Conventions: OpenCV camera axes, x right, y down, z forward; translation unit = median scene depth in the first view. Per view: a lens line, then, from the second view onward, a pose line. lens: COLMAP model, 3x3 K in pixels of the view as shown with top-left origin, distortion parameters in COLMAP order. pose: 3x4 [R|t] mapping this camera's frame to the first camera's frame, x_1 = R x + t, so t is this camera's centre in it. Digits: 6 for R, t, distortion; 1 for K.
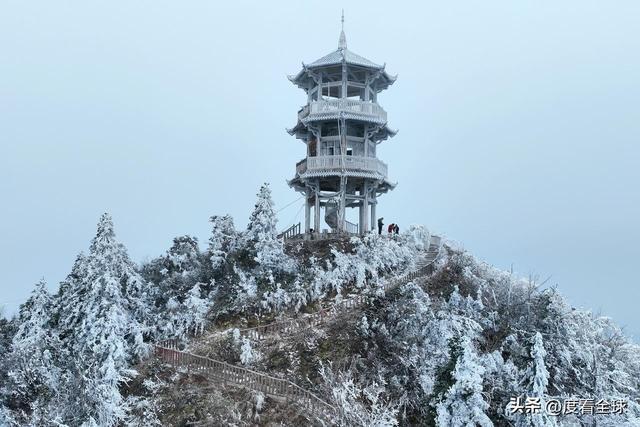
lens RADIAL K [[545.1, 0, 324.8], [0, 545.1, 212.6], [0, 0, 1]] dist [0.005311, -0.013088]
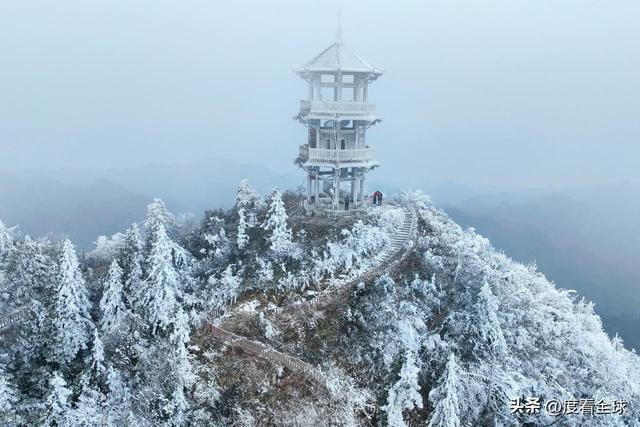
lens RADIAL K [[545.1, 0, 323.7], [0, 545.1, 211.3], [0, 0, 1]] dist [0.005311, -0.013088]
pose [[0.999993, 0.003345, -0.001888, 0.005396], [-0.002578, 0.948774, 0.315946, -0.444602], [0.002848, -0.315939, 0.948775, -0.261990]]
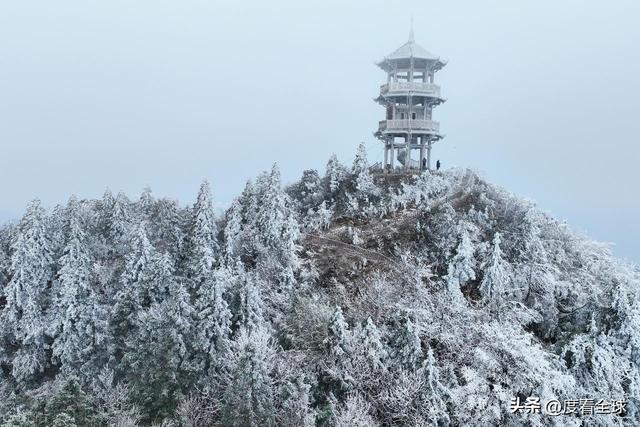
lens RADIAL K [[545.1, 0, 322.4], [0, 545.1, 210.7], [0, 0, 1]] dist [0.005311, -0.013088]
pose [[0.991960, 0.018046, -0.125255, -0.018199], [0.005611, 0.982534, 0.185999, -0.173080], [0.126423, -0.185207, 0.974534, -0.751279]]
